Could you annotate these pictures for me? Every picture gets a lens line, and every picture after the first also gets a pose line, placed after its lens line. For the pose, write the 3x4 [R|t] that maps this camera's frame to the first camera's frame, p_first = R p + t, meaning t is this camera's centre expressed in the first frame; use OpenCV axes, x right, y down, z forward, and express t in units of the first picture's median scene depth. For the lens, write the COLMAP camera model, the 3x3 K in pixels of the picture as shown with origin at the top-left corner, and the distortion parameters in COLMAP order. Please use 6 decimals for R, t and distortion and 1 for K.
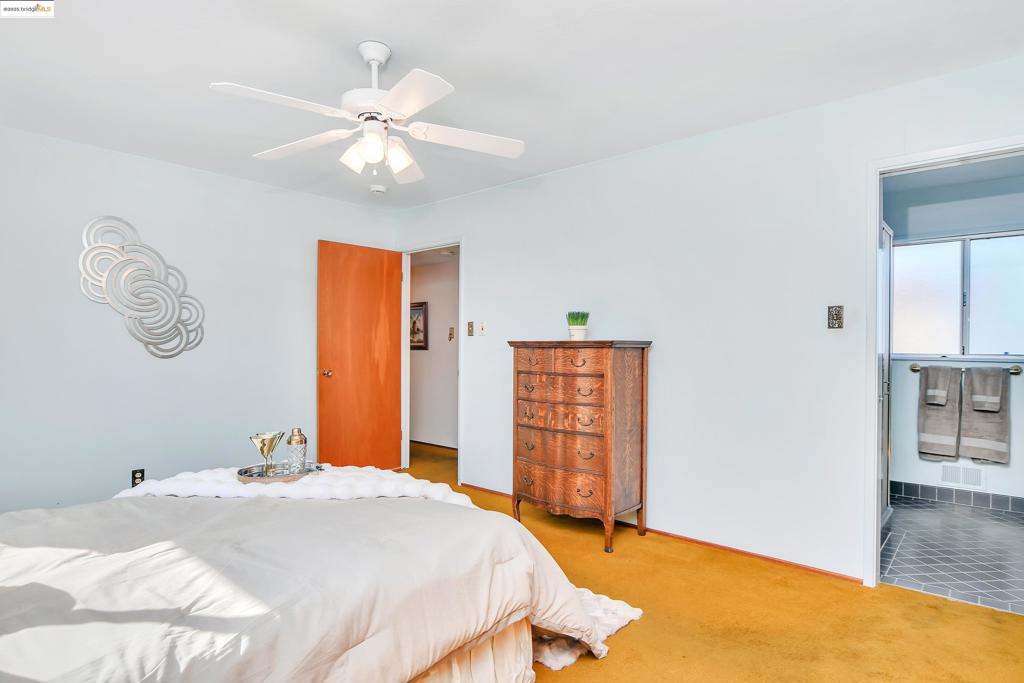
lens RADIAL K [[551.0, 0, 506.0], [0, 551.0, 348.9], [0, 0, 1]] dist [-0.024790, 0.000726]
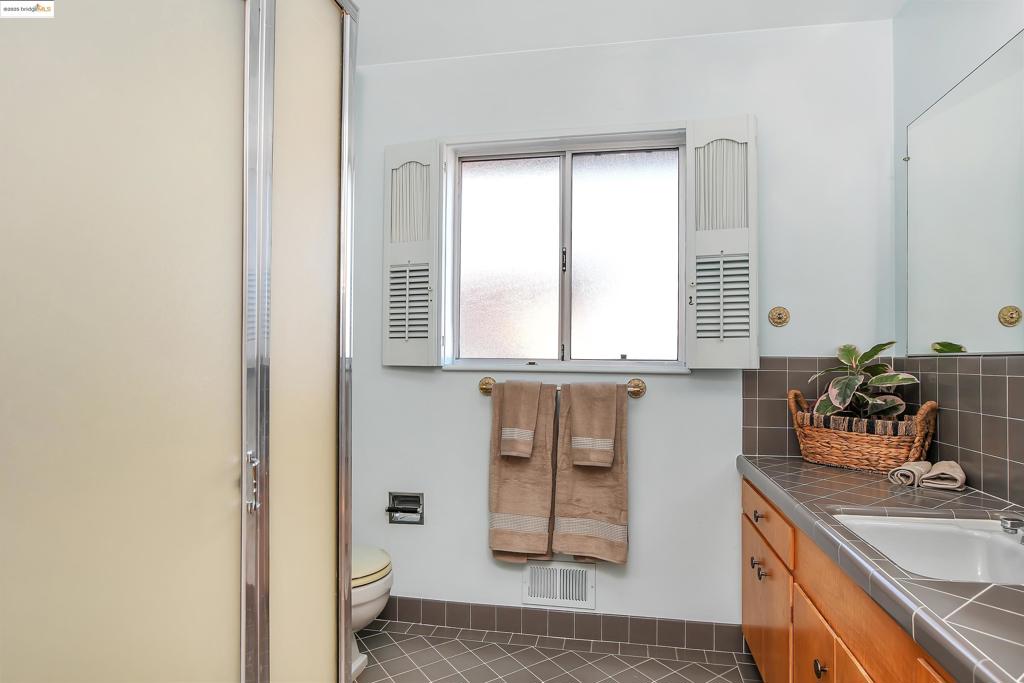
lens RADIAL K [[563.7, 0, 514.3], [0, 563.7, 345.3], [0, 0, 1]] dist [-0.005365, -0.000674]
pose [[0.852002, 0.008590, 0.523469, 0.518947], [-0.001680, 0.999905, -0.013673, 0.003777], [-0.523537, 0.010770, 0.851935, 0.553070]]
